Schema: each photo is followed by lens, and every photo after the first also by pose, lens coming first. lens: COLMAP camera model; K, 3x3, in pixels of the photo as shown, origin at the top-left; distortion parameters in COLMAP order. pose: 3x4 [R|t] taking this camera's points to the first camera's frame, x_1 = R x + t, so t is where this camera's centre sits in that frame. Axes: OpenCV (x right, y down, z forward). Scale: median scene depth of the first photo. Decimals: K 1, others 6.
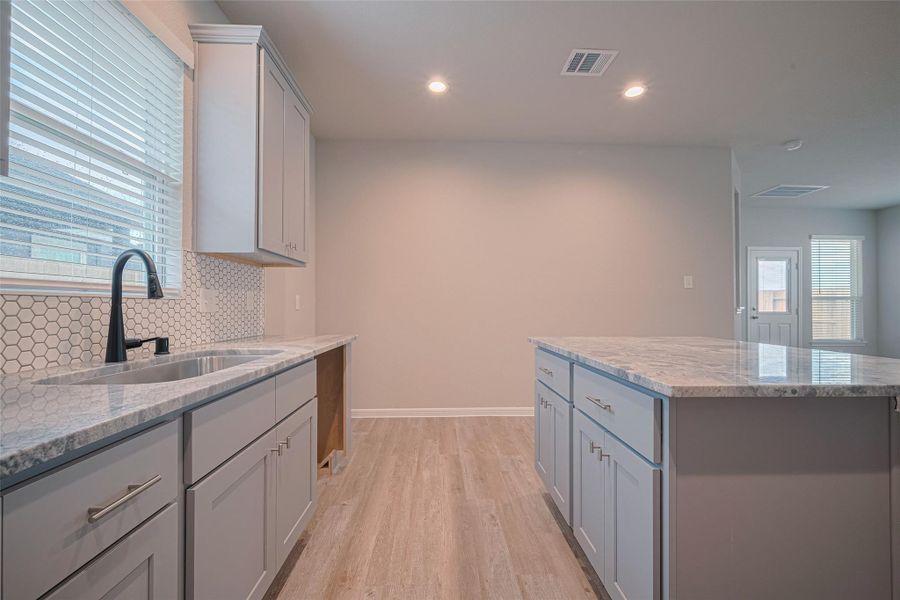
lens RADIAL K [[363.1, 0, 448.6], [0, 363.1, 306.7], [0, 0, 1]] dist [-0.002768, 0.000405]
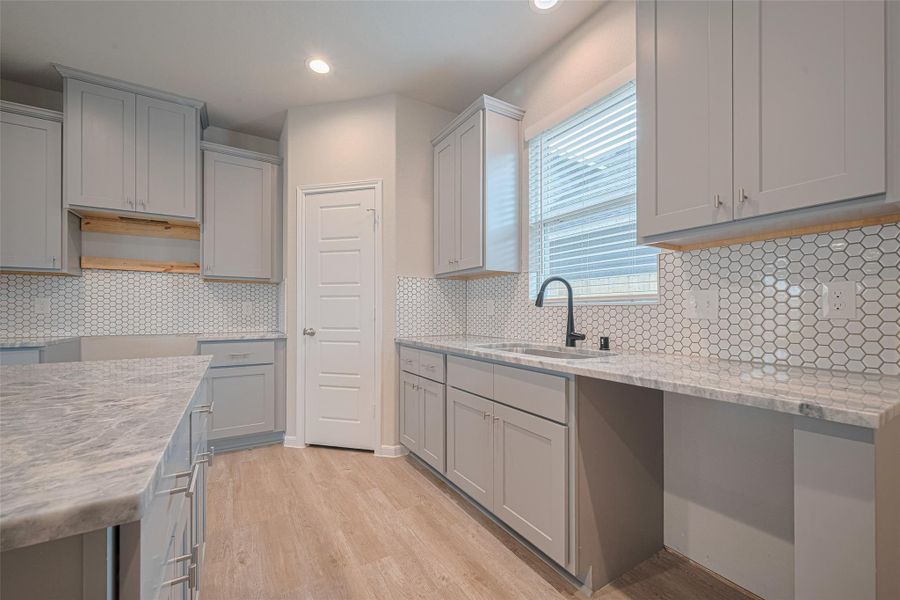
lens RADIAL K [[363.1, 0, 458.9], [0, 363.1, 312.0], [0, 0, 1]] dist [-0.002768, 0.000405]
pose [[-0.868027, -0.001941, -0.496512, 0.217634], [-0.000290, 0.999994, -0.003401, 0.003455], [0.496516, -0.002808, -0.868023, 1.513603]]
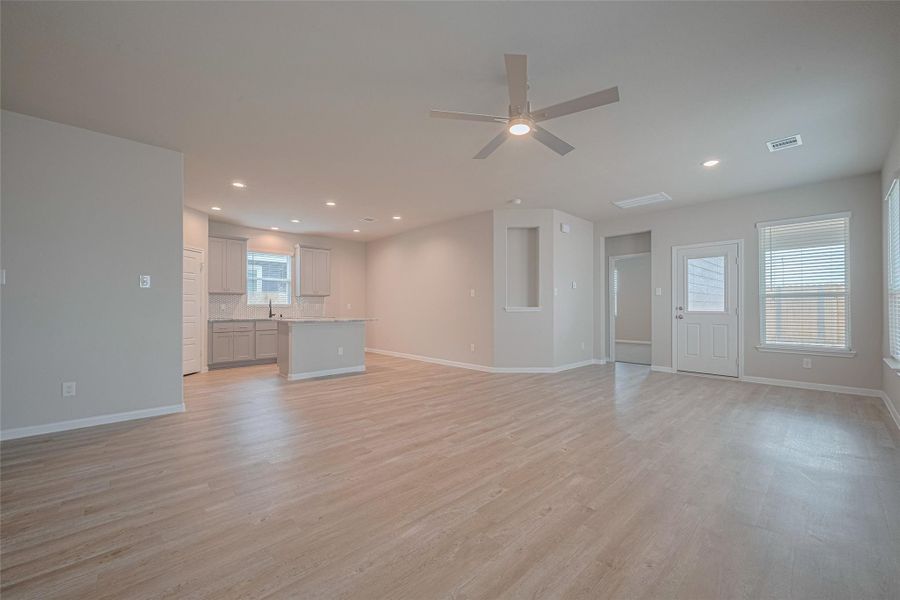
lens RADIAL K [[363.1, 0, 455.2], [0, 363.1, 303.0], [0, 0, 1]] dist [-0.002768, 0.000405]
pose [[0.662460, -0.012286, -0.748997, 3.969573], [0.005899, 0.999920, -0.011185, -0.002554], [0.749074, 0.002991, 0.662479, -0.487179]]
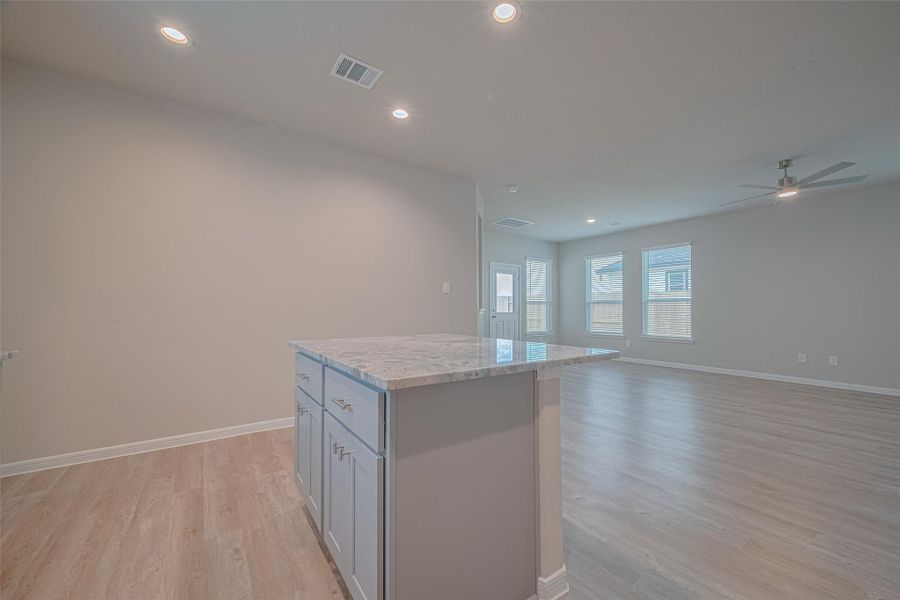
lens RADIAL K [[363.1, 0, 460.5], [0, 363.1, 305.1], [0, 0, 1]] dist [-0.002768, 0.000405]
pose [[0.830914, 0.005134, 0.556377, 0.087082], [0.000048, 0.999957, -0.009299, -0.000503], [-0.556401, 0.007754, 0.830878, -0.024400]]
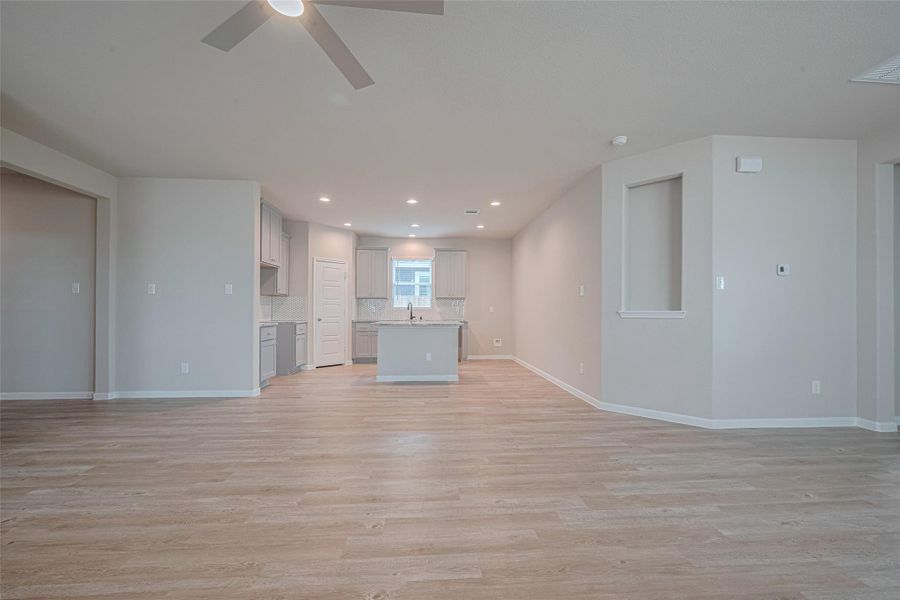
lens RADIAL K [[363.1, 0, 448.9], [0, 363.1, 307.5], [0, 0, 1]] dist [-0.002768, 0.000405]
pose [[0.023769, -0.010585, -0.999661, 3.892112], [0.000916, 0.999944, -0.010567, 0.004353], [0.999717, -0.000665, 0.023778, 1.070168]]
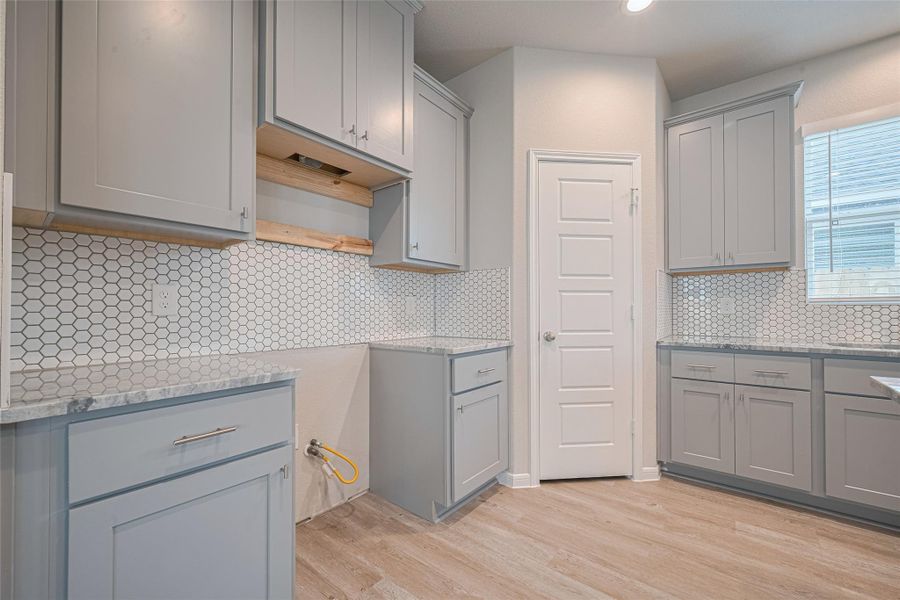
lens RADIAL K [[363.1, 0, 451.0], [0, 363.1, 306.2], [0, 0, 1]] dist [-0.002768, 0.000405]
pose [[-0.650676, -0.008289, -0.759310, 1.169641], [0.002535, 0.999911, -0.013088, -0.002289], [0.759351, -0.010441, -0.650597, 0.346601]]
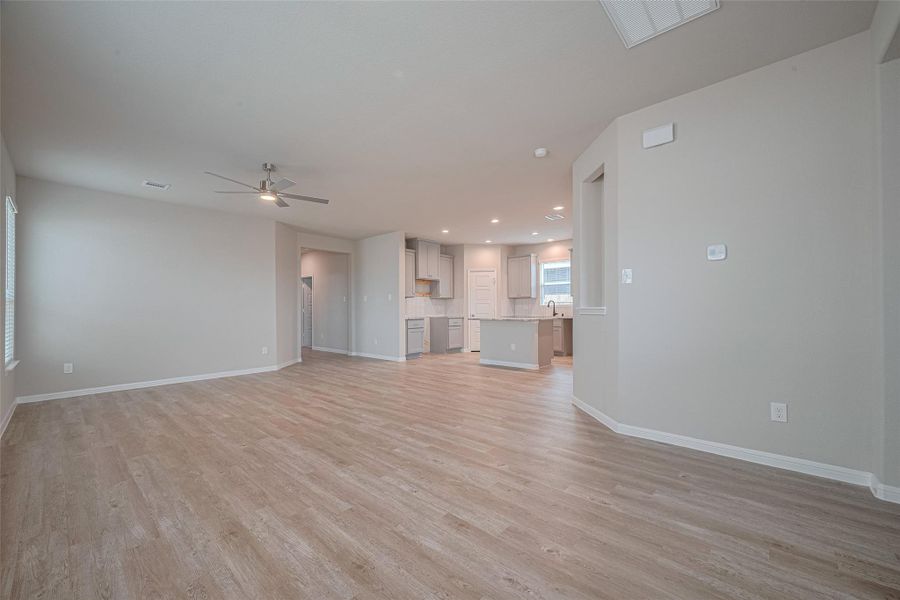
lens RADIAL K [[363.1, 0, 453.8], [0, 363.1, 300.4], [0, 0, 1]] dist [-0.002768, 0.000405]
pose [[-0.703665, -0.010473, -0.710455, 3.861705], [0.011190, 0.999604, -0.025819, 0.006812], [0.710444, -0.026118, -0.703269, 3.231554]]
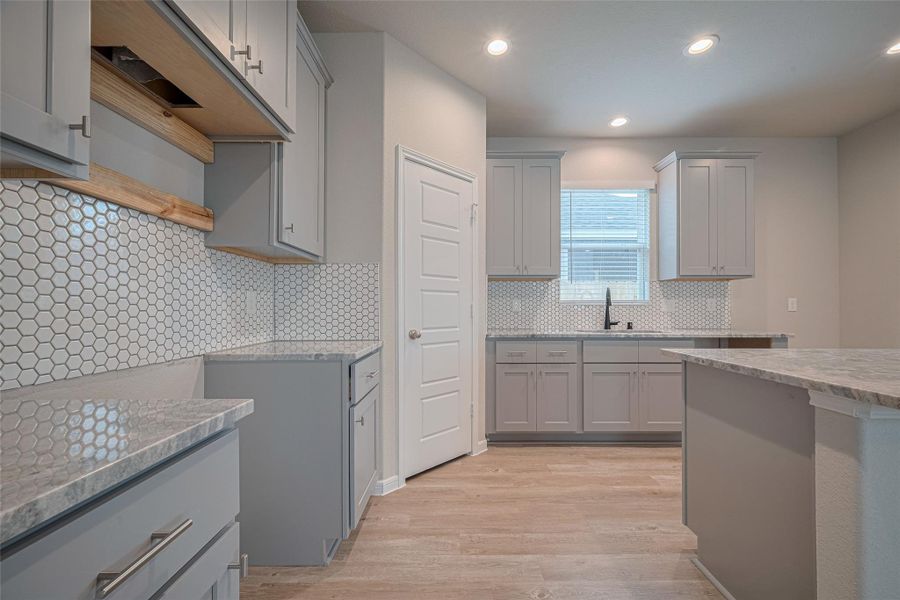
lens RADIAL K [[363.1, 0, 456.1], [0, 363.1, 304.8], [0, 0, 1]] dist [-0.002768, 0.000405]
pose [[-0.022634, -0.009922, -0.999695, 1.267675], [0.002270, 0.999948, -0.009976, -0.004332], [0.999741, -0.002495, -0.022611, -0.039165]]
